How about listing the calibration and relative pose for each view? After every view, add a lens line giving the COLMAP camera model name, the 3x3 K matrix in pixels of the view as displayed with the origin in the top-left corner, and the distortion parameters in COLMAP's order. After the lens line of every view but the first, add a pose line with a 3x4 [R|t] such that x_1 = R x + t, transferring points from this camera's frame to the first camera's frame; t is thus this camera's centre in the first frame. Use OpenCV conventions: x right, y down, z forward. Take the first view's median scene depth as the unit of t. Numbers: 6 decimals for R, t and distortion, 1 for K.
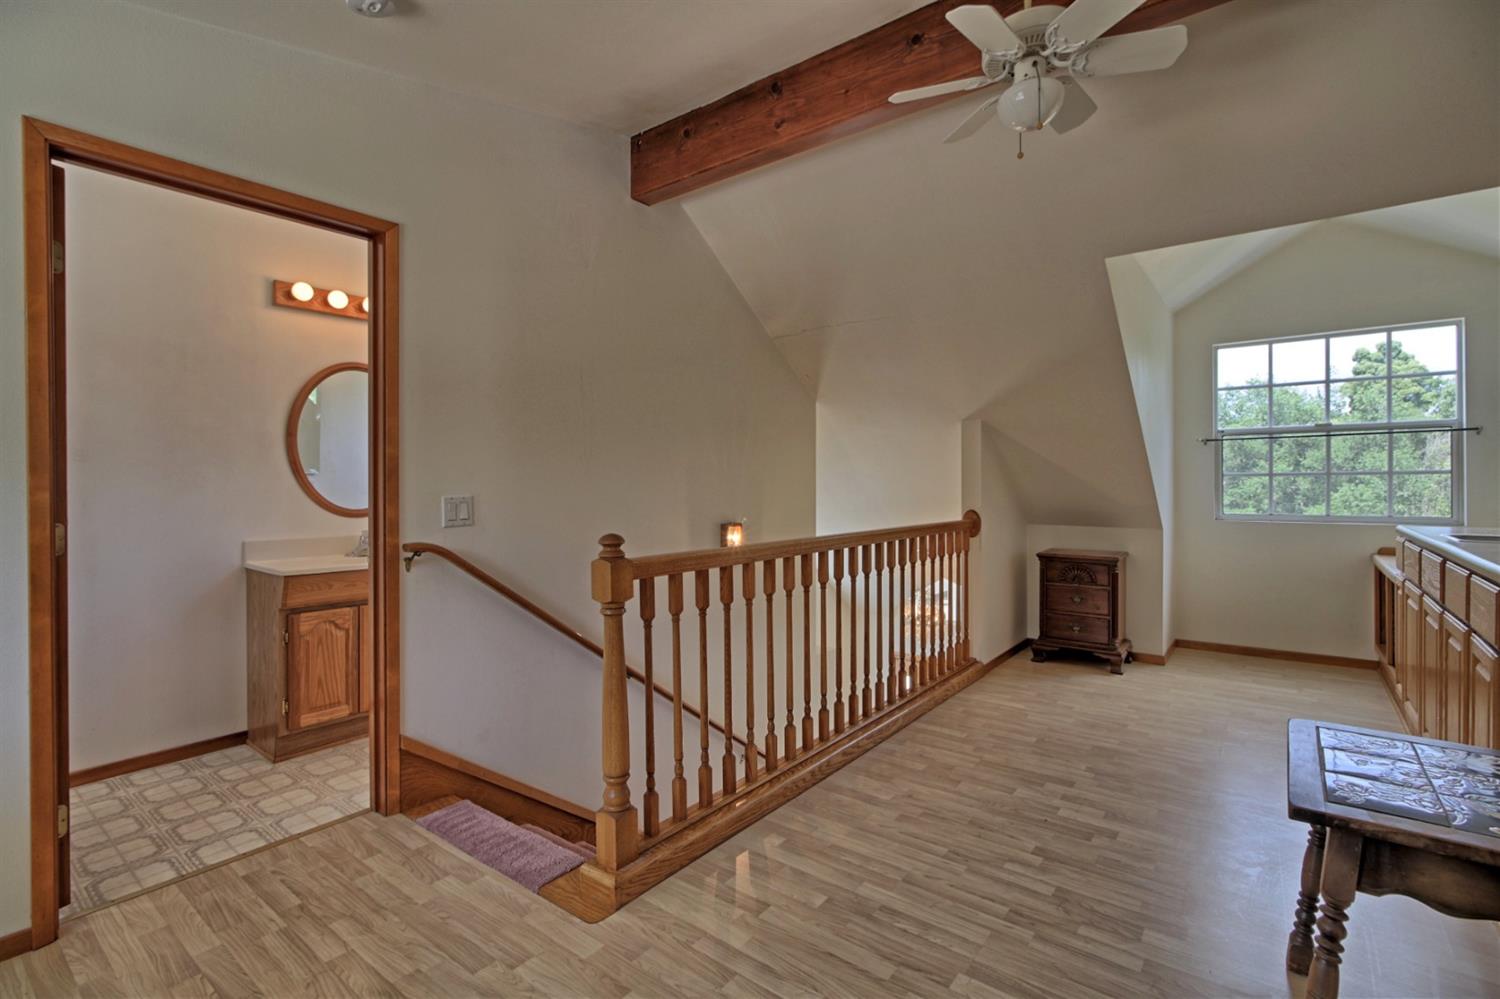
lens RADIAL K [[683.9, 0, 751.7], [0, 683.9, 486.1], [0, 0, 1]] dist [-0.017228, 0.000858]
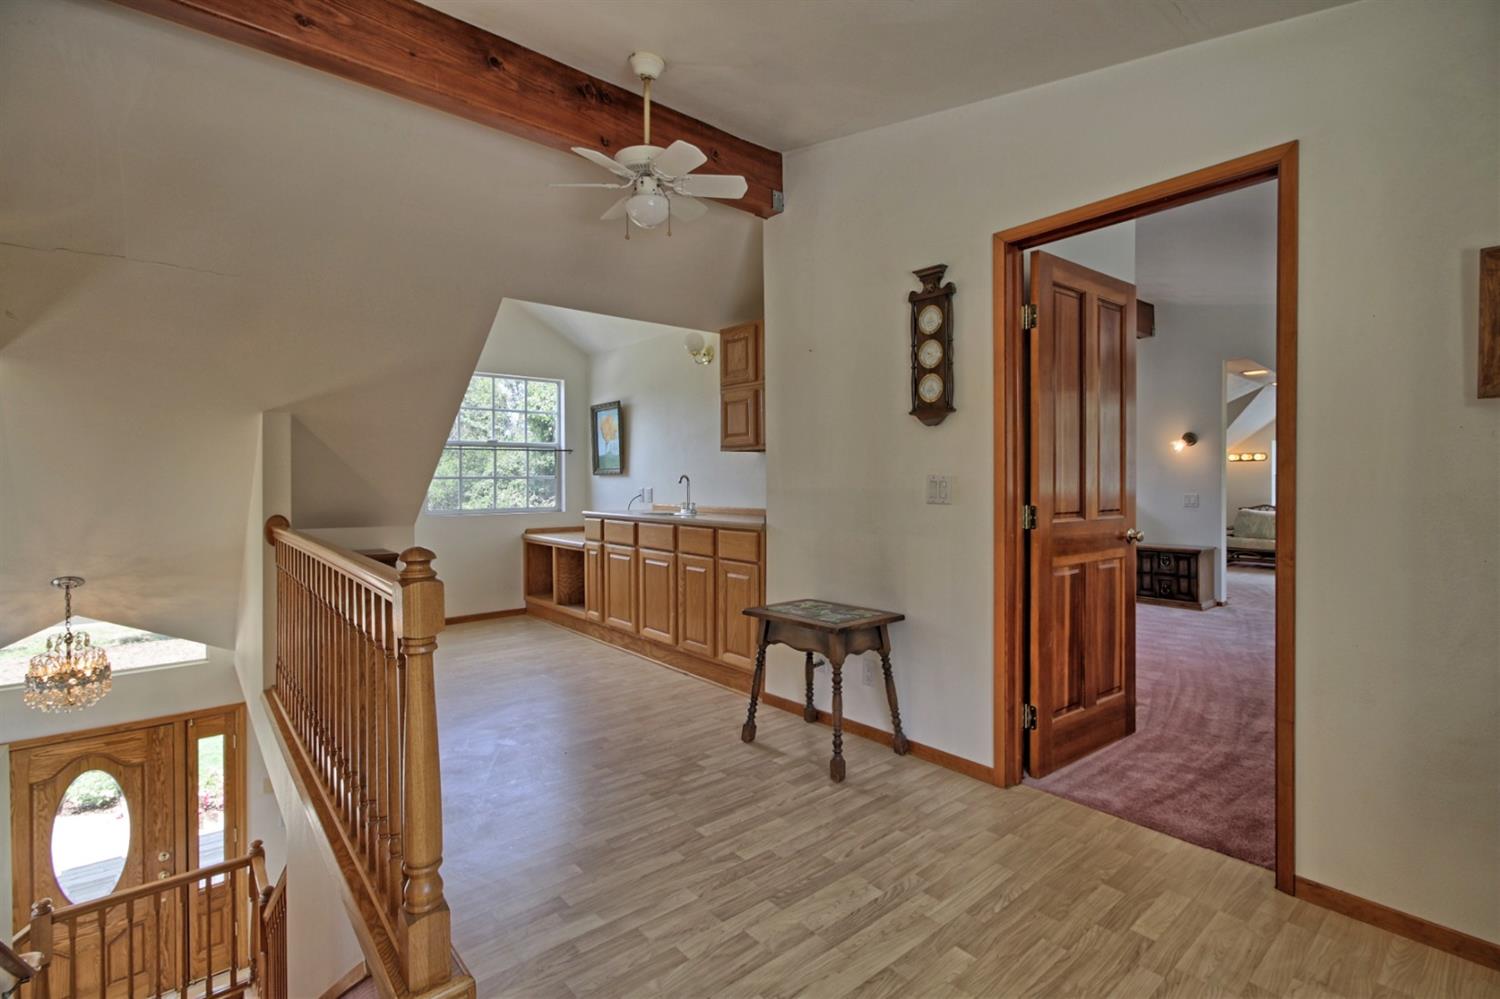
lens RADIAL K [[687.5, 0, 752.5], [0, 687.5, 486.4], [0, 0, 1]] dist [-0.007732, 0.001075]
pose [[0.210359, -0.003683, 0.977617, -0.409661], [0.008914, 0.999959, 0.001849, 0.001645], [-0.977584, 0.008325, 0.210383, 0.222712]]
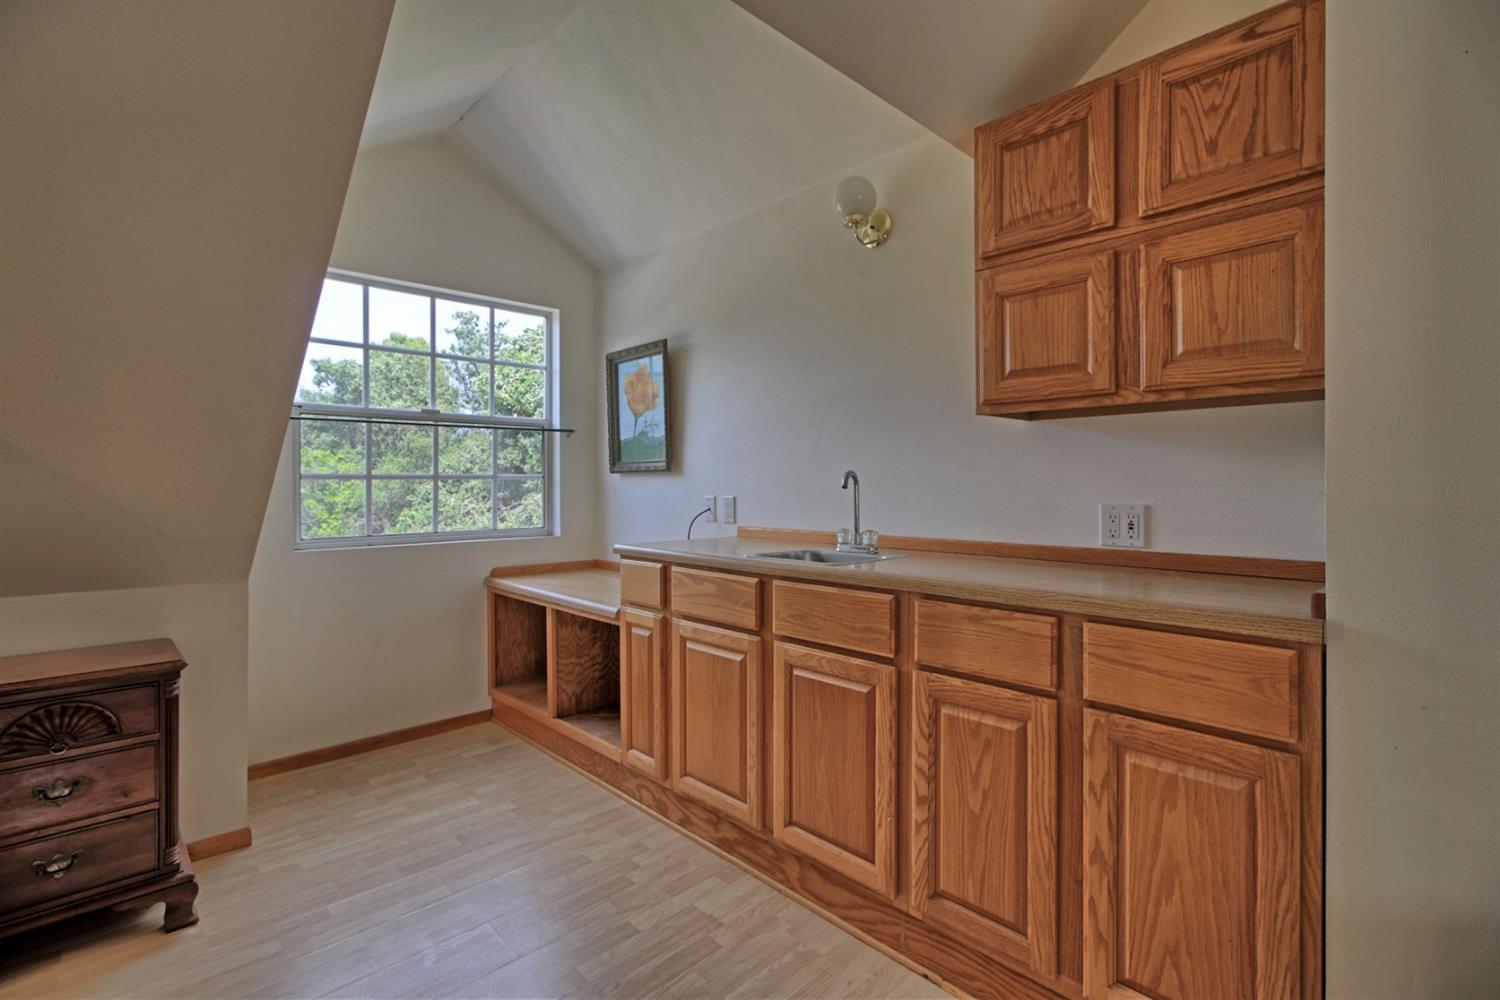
lens RADIAL K [[683.9, 0, 751.7], [0, 683.9, 486.6], [0, 0, 1]] dist [-0.017228, 0.000858]
pose [[0.146454, 0.000943, 0.989217, 0.164765], [0.007141, 0.999972, -0.002011, -0.003442], [-0.989192, 0.007359, 0.146444, 0.580947]]
